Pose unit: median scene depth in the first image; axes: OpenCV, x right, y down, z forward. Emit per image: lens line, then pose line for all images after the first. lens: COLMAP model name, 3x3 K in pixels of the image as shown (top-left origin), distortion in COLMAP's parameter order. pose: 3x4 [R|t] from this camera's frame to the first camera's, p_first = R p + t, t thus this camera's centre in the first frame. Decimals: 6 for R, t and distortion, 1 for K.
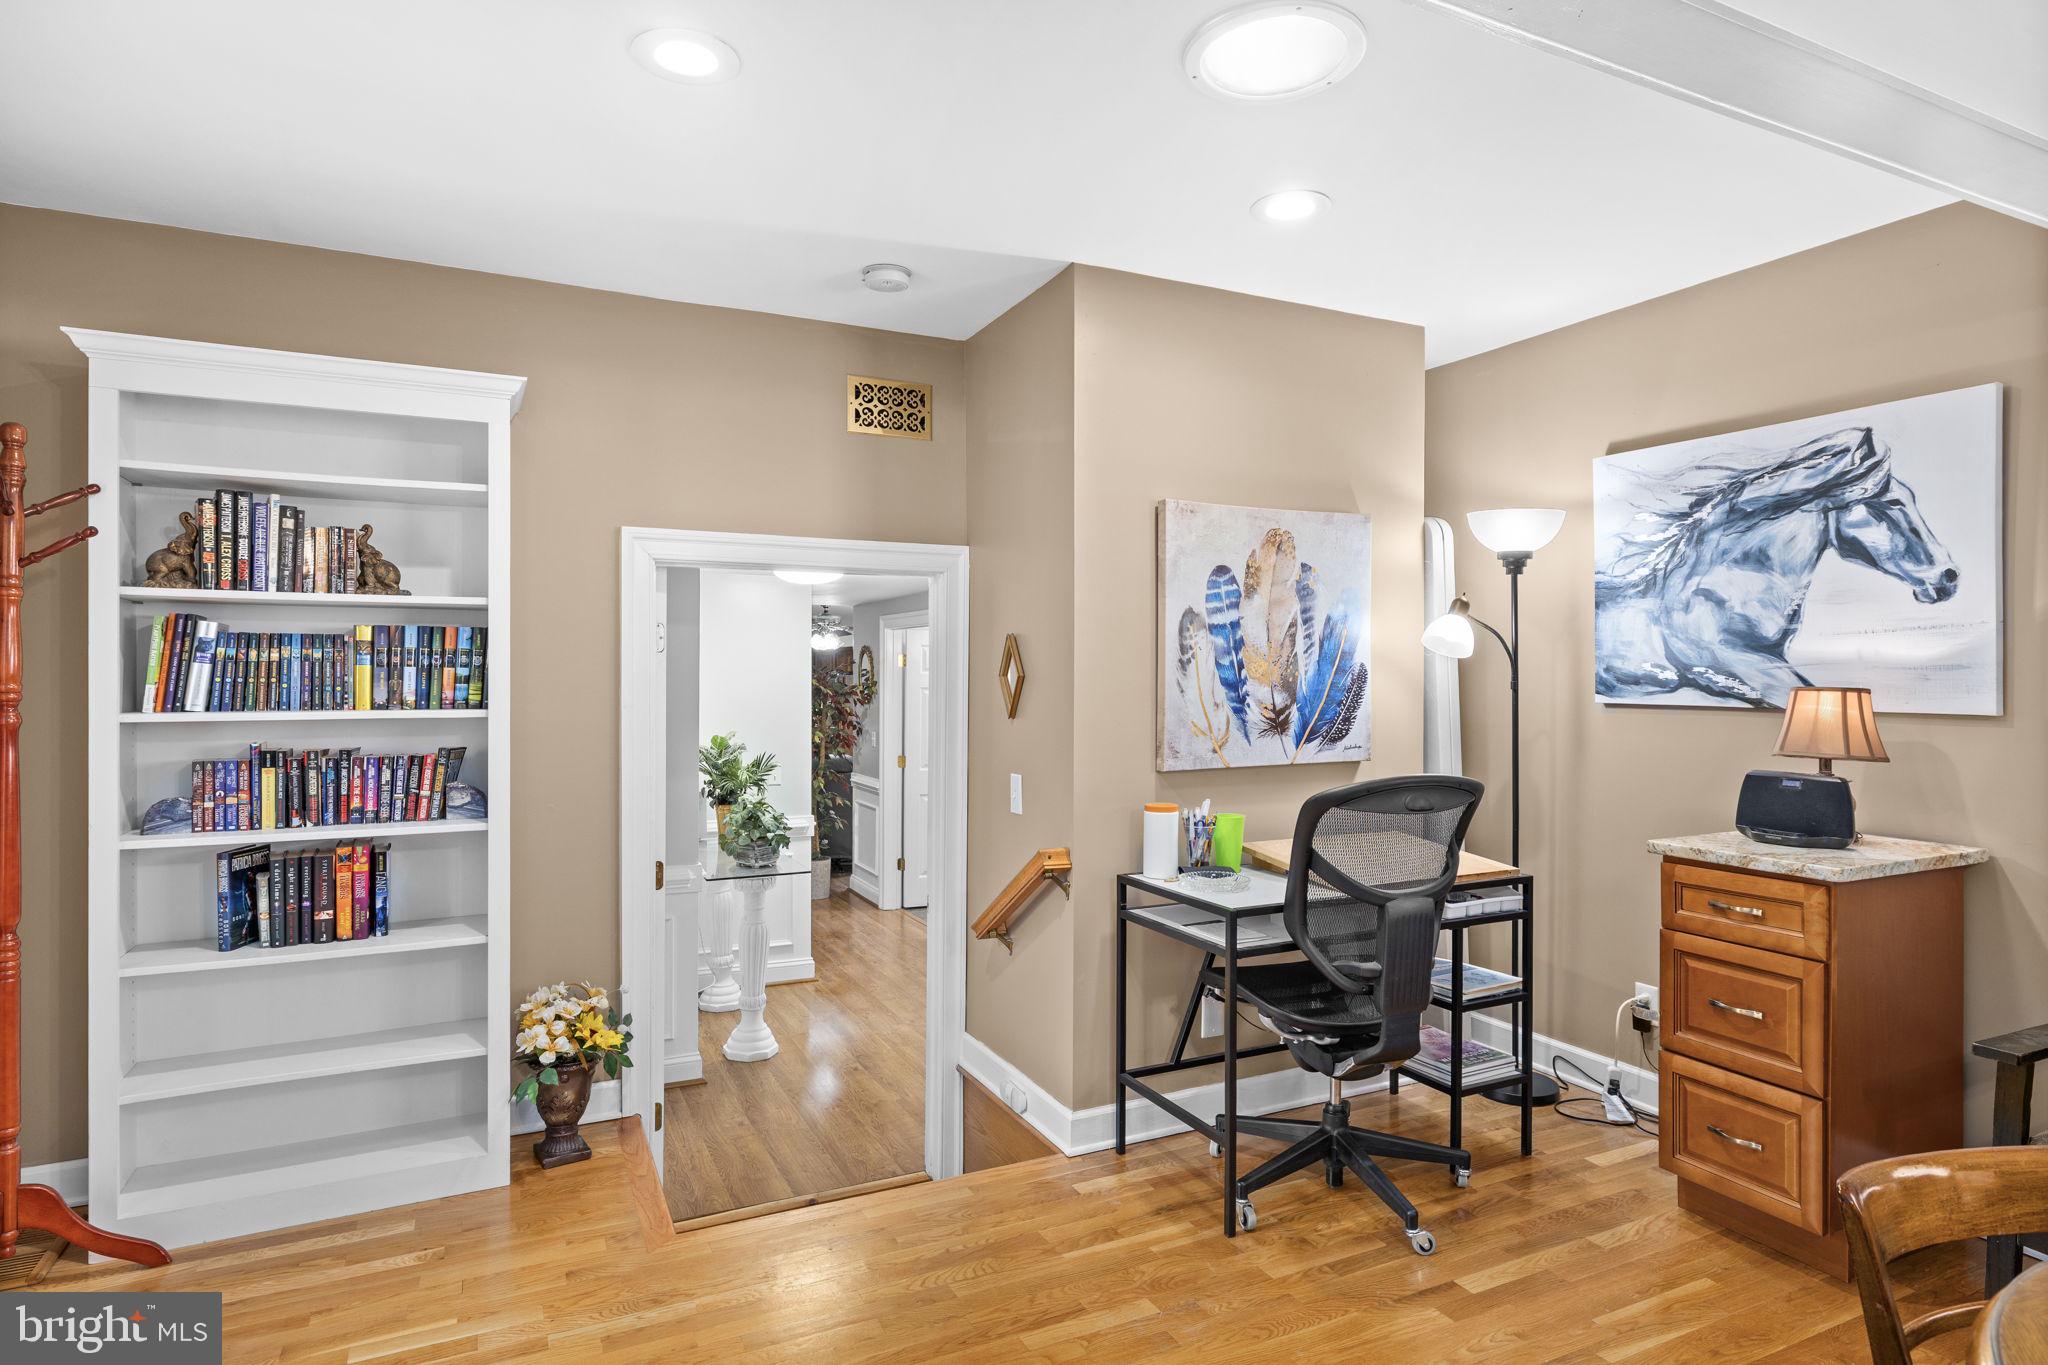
lens RADIAL K [[1081.7, 0, 1021.8], [0, 1081.7, 679.6], [0, 0, 1]] dist [-0.001928, 0.000906]
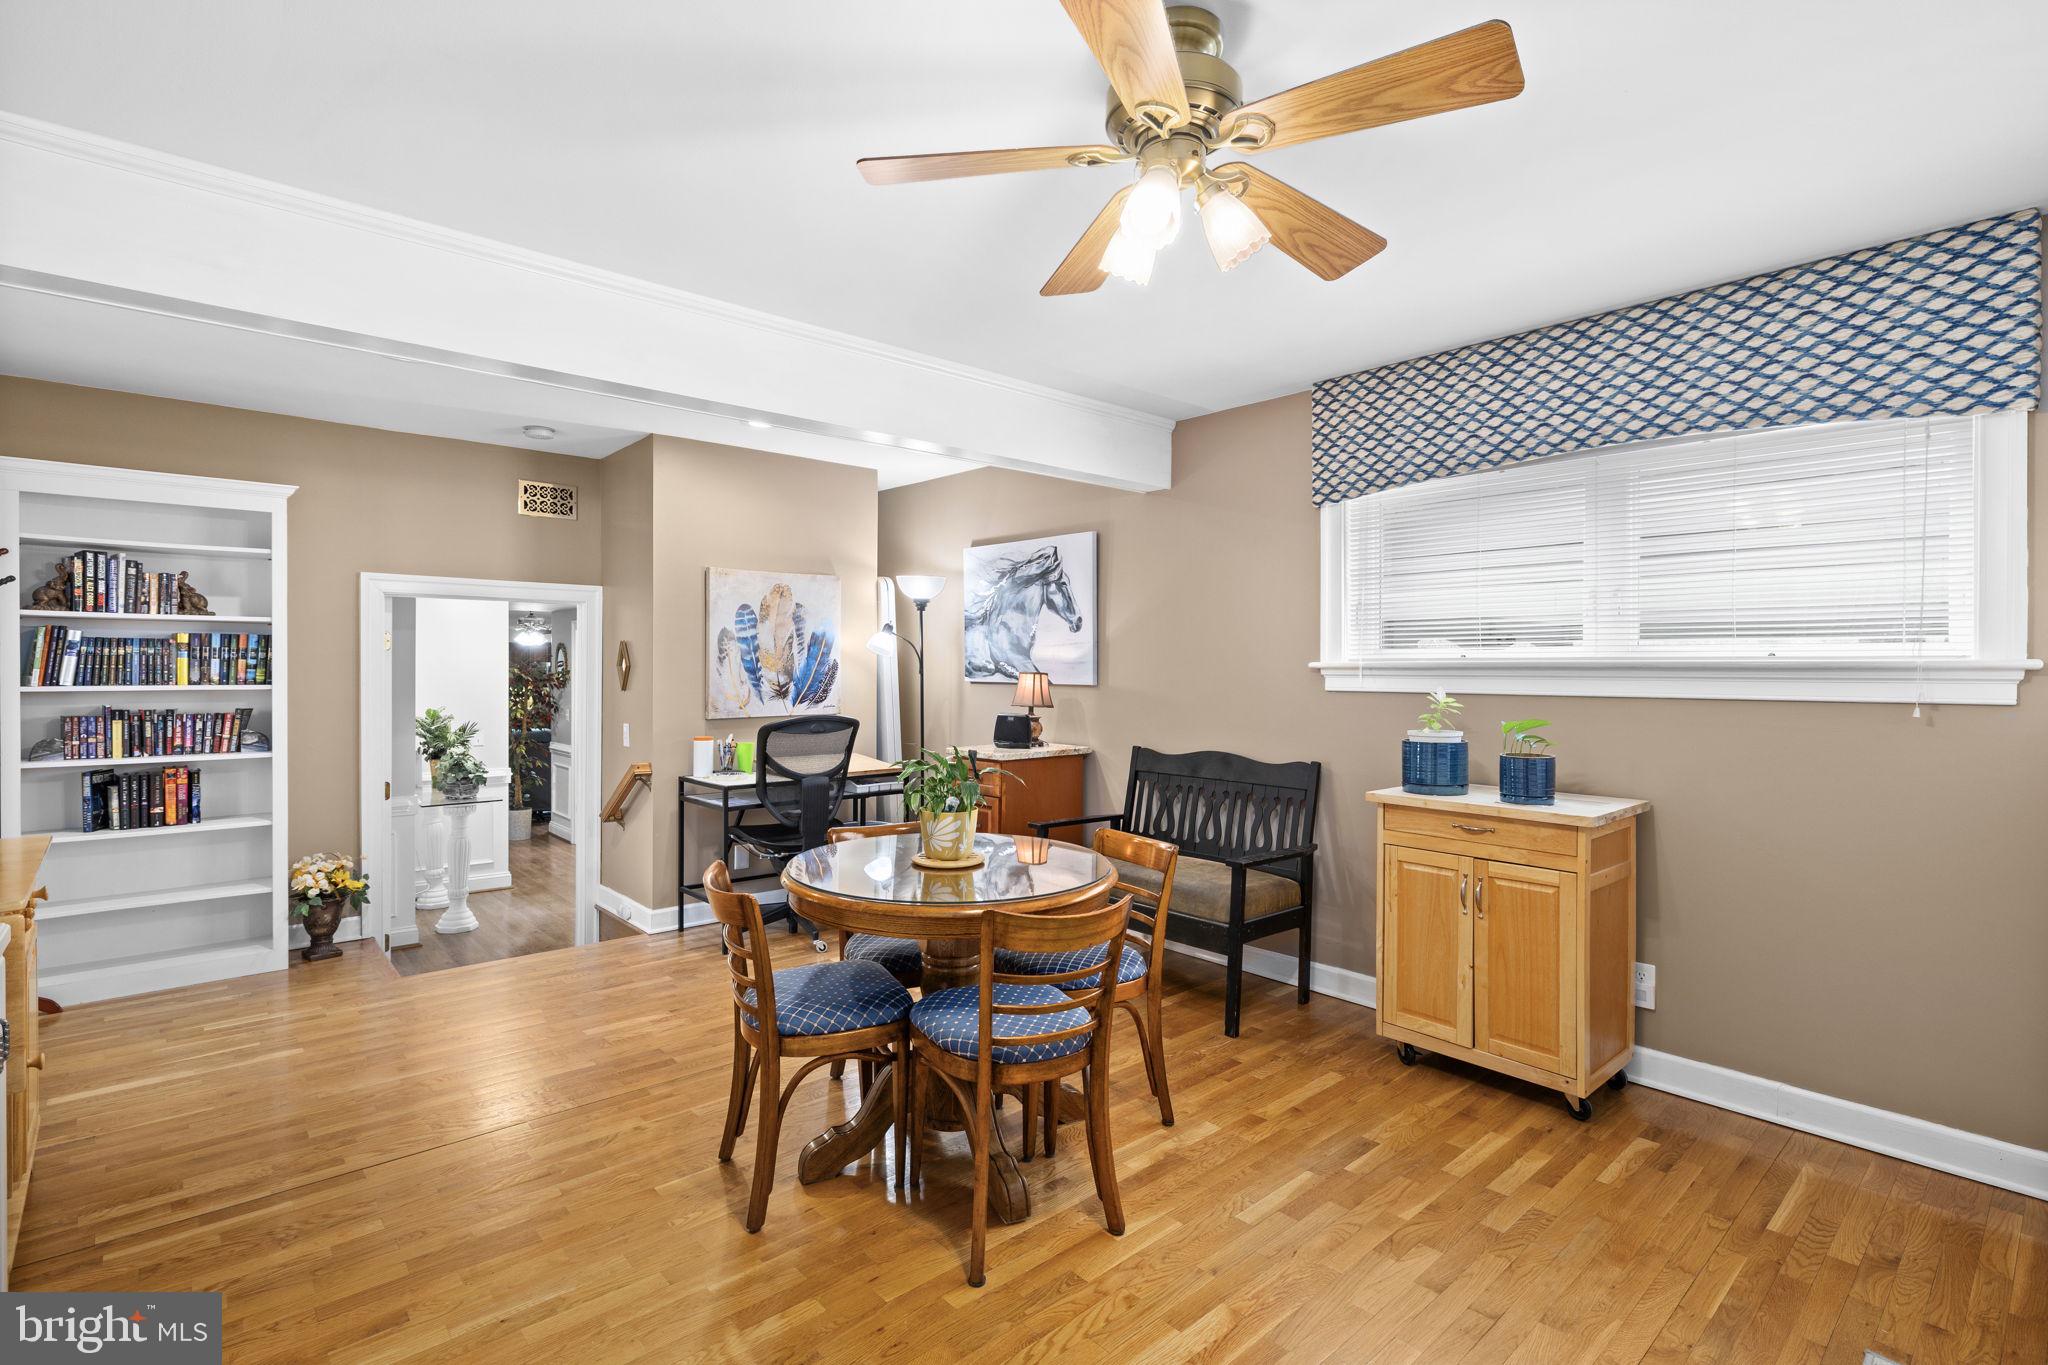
lens RADIAL K [[955.6, 0, 1020.4], [0, 955.6, 678.4], [0, 0, 1]] dist [-0.008791, 0.001757]
pose [[0.962332, -0.000450, 0.271878, 0.206985], [-0.001530, 0.999974, 0.007072, 0.005701], [-0.271874, -0.007221, 0.962306, -0.688648]]
